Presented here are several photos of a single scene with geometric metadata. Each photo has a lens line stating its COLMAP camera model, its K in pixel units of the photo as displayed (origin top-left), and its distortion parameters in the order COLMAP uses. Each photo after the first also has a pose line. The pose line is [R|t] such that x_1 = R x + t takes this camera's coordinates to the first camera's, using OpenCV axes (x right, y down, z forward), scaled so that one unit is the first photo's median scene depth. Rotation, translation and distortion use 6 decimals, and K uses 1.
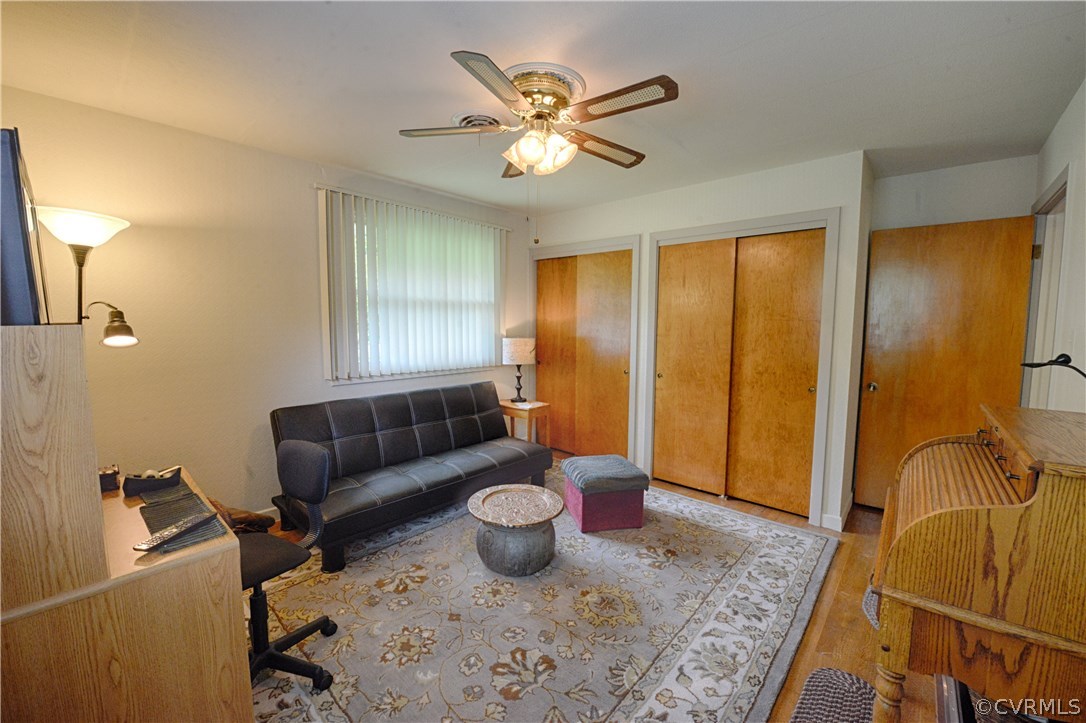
lens RADIAL K [[435.8, 0, 542.2], [0, 435.8, 358.3], [0, 0, 1]] dist [-0.018799, -0.001079]
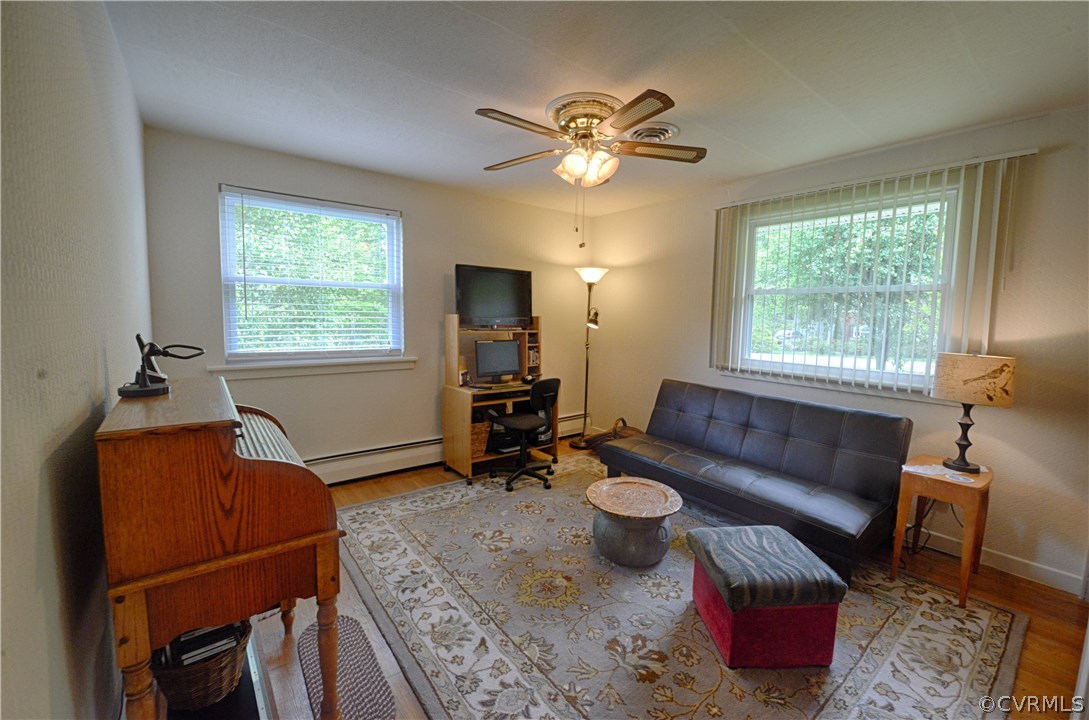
lens RADIAL K [[433.5, 0, 543.3], [0, 433.5, 360.0], [0, 0, 1]] dist [-0.018507, -0.000391]
pose [[-0.178908, 0.090262, -0.979717, 1.254846], [-0.106686, 0.988131, 0.110519, -0.092494], [0.978064, 0.124295, -0.167155, 1.236184]]
